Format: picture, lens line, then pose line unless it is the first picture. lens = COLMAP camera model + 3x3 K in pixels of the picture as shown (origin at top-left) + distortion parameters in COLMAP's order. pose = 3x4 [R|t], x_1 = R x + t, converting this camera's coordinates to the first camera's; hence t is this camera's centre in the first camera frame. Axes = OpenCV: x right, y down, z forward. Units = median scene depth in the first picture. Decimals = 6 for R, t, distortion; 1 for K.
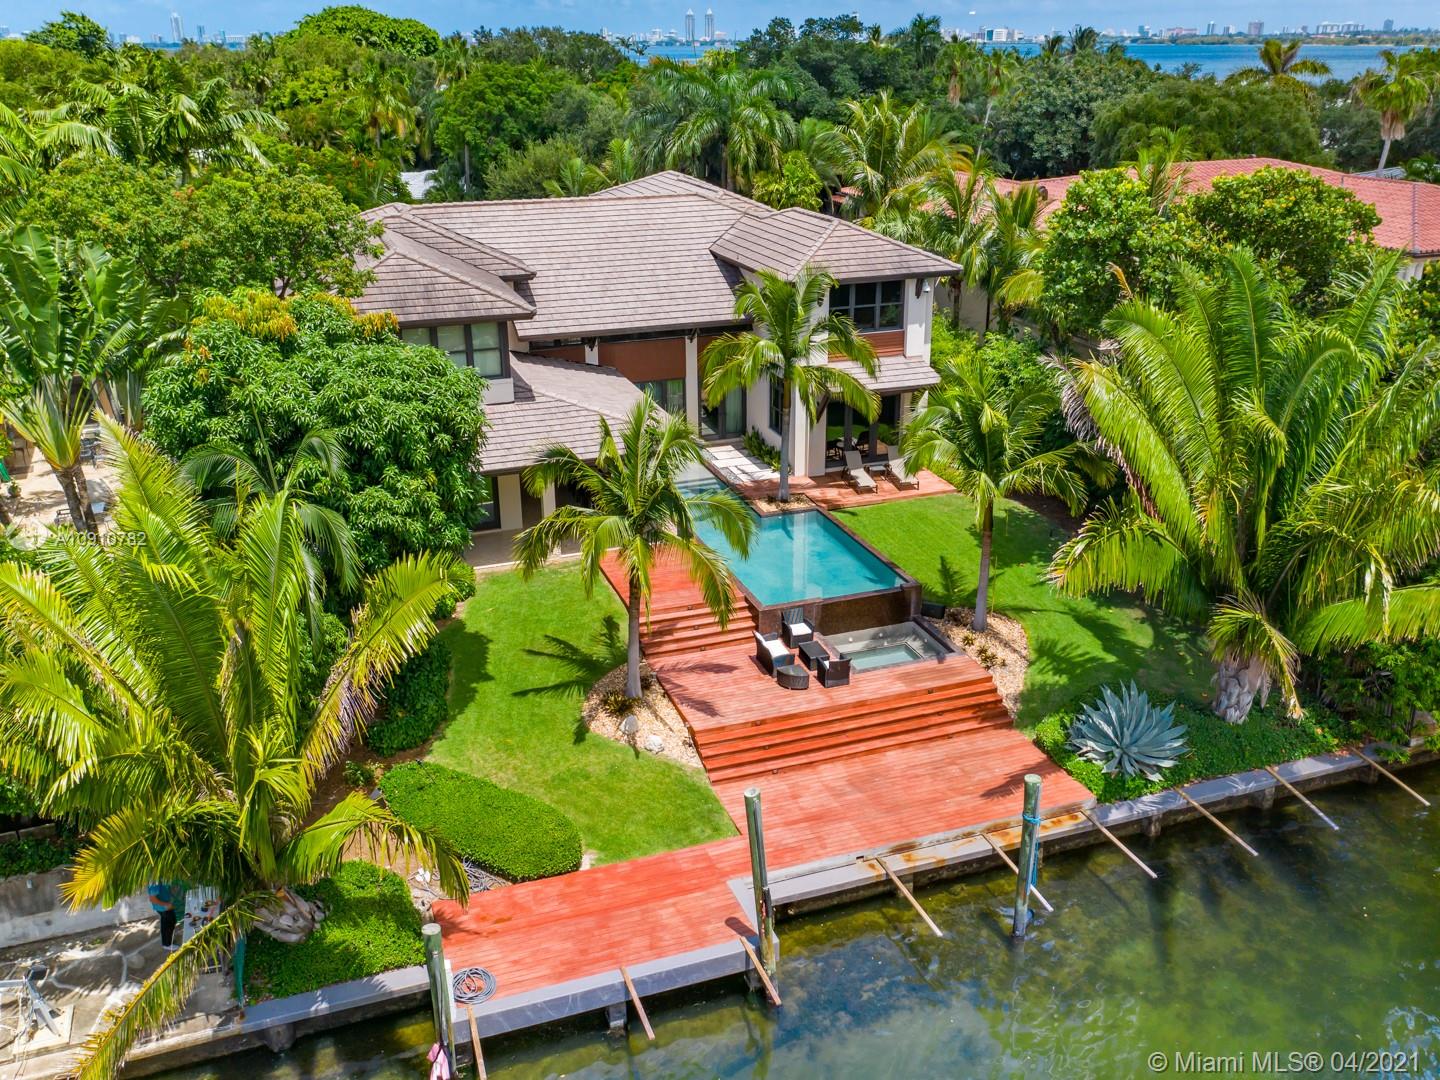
lens RADIAL K [[1275.3, 0, 720.0], [0, 1275.3, 540.0], [0, 0, 1]] dist [0.007973, 0.014314]
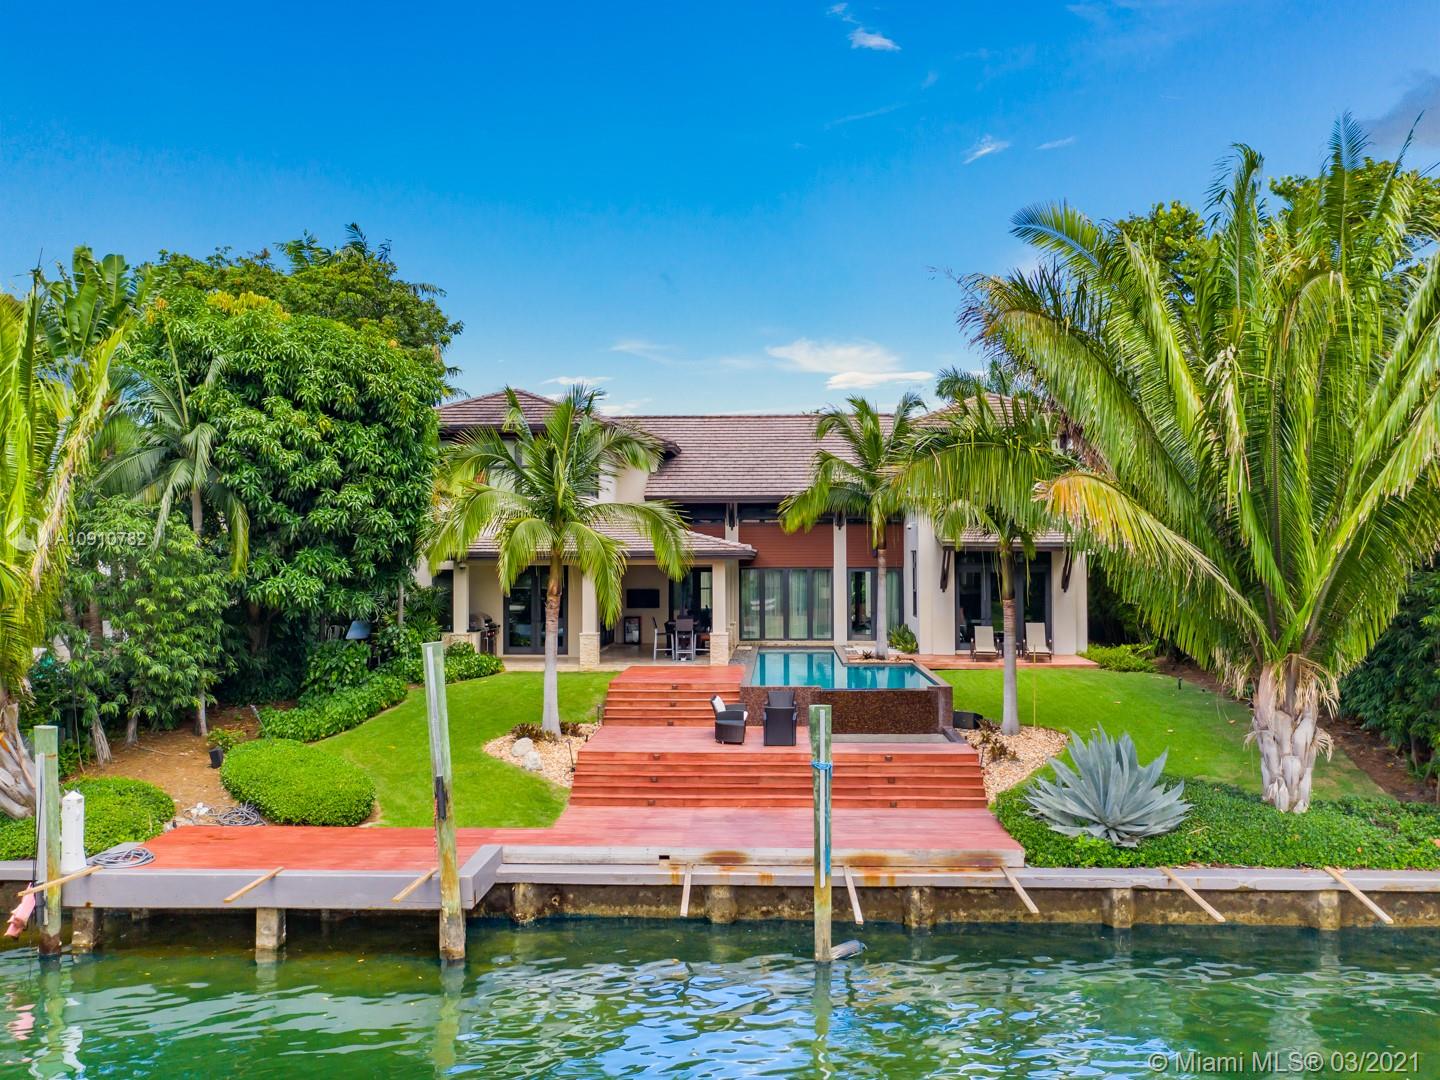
lens RADIAL K [[1275.3, 0, 720.0], [0, 1275.3, 540.0], [0, 0, 1]] dist [0.007973, 0.014314]
pose [[0.923210, -0.001799, -0.384291, 0.371541], [-0.145476, 0.923934, -0.353813, 0.287773], [0.355696, 0.382549, 0.852723, 0.233425]]
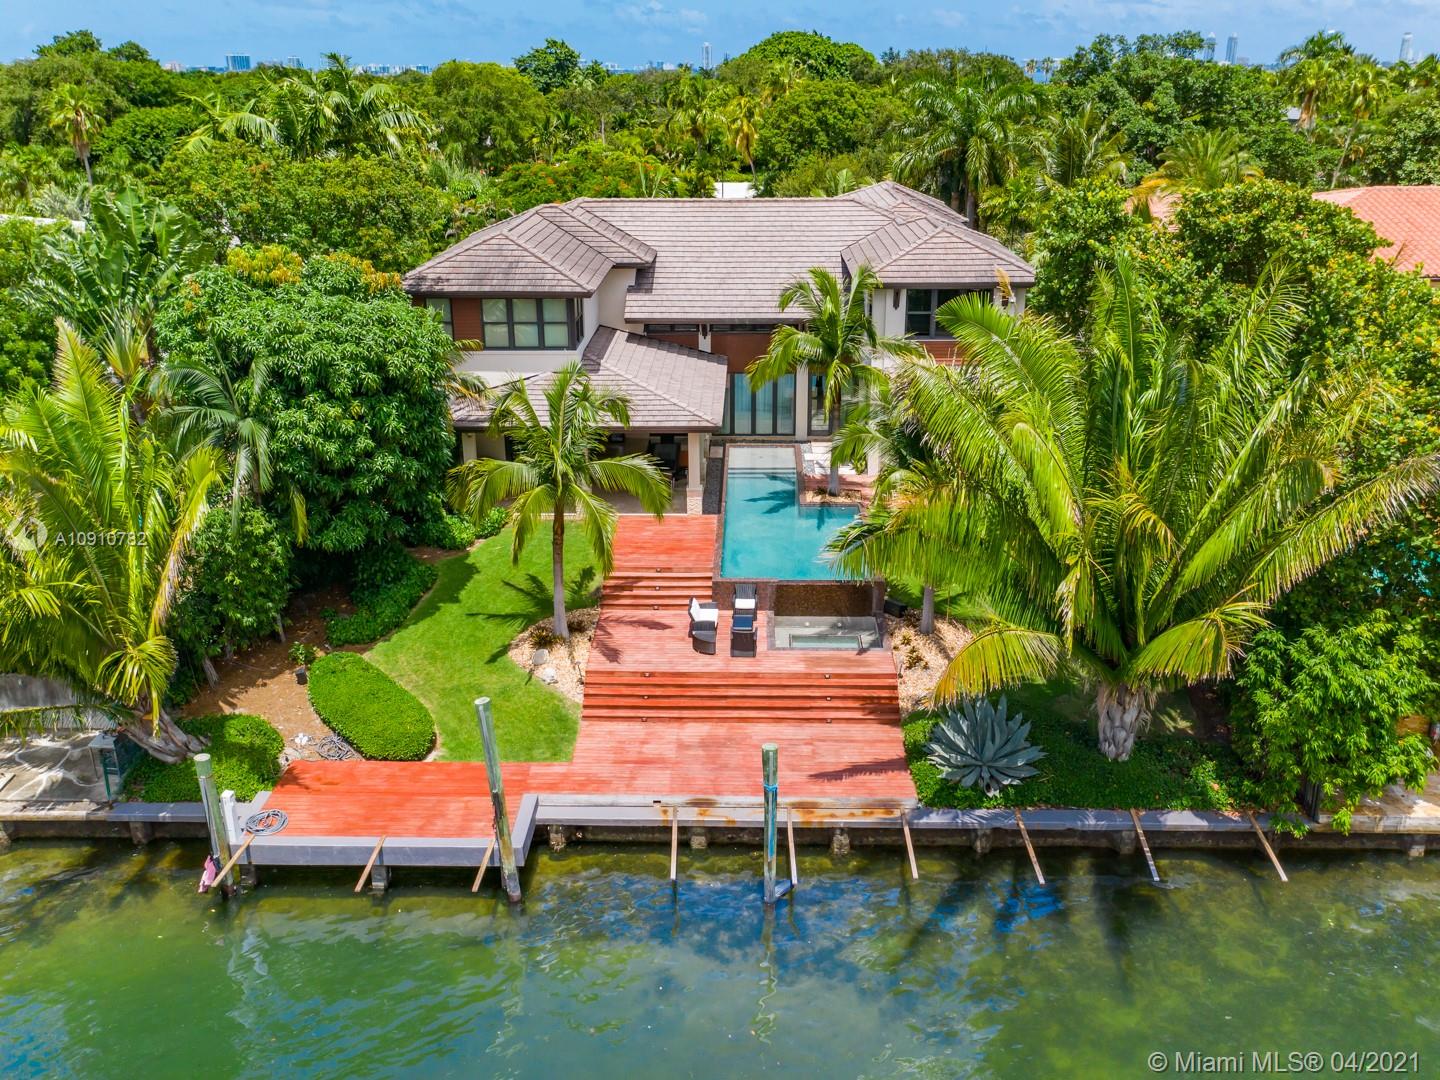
lens RADIAL K [[1275.3, 0, 720.0], [0, 1275.3, 540.0], [0, 0, 1]] dist [0.007973, 0.014314]
pose [[0.930712, 0.128949, -0.342268, 0.418544], [-0.135099, 0.990814, 0.005920, 0.015679], [0.339888, 0.040730, 0.939584, 0.006057]]
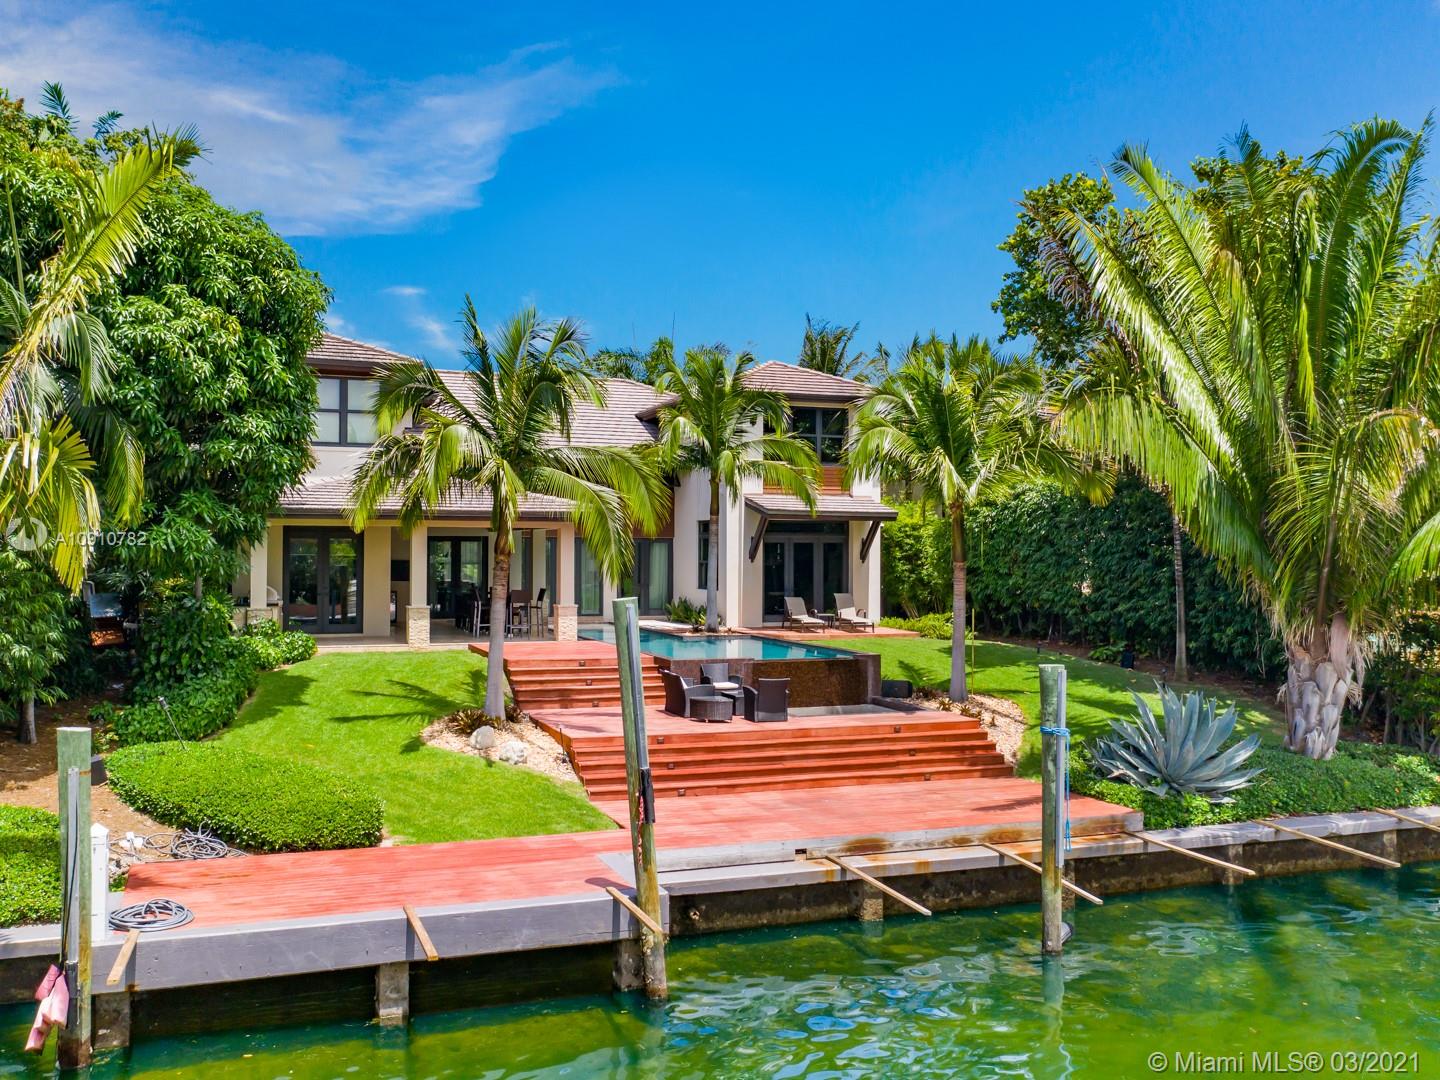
lens RADIAL K [[1269.9, 0, 675.3], [0, 1269.9, 536.9], [0, 0, 1]] dist [0.009364, 0.010510]
pose [[0.999921, 0.012017, -0.003714, 0.037486], [-0.012525, 0.924393, -0.381236, 0.296518], [-0.001149, 0.381253, 0.924470, 0.275721]]
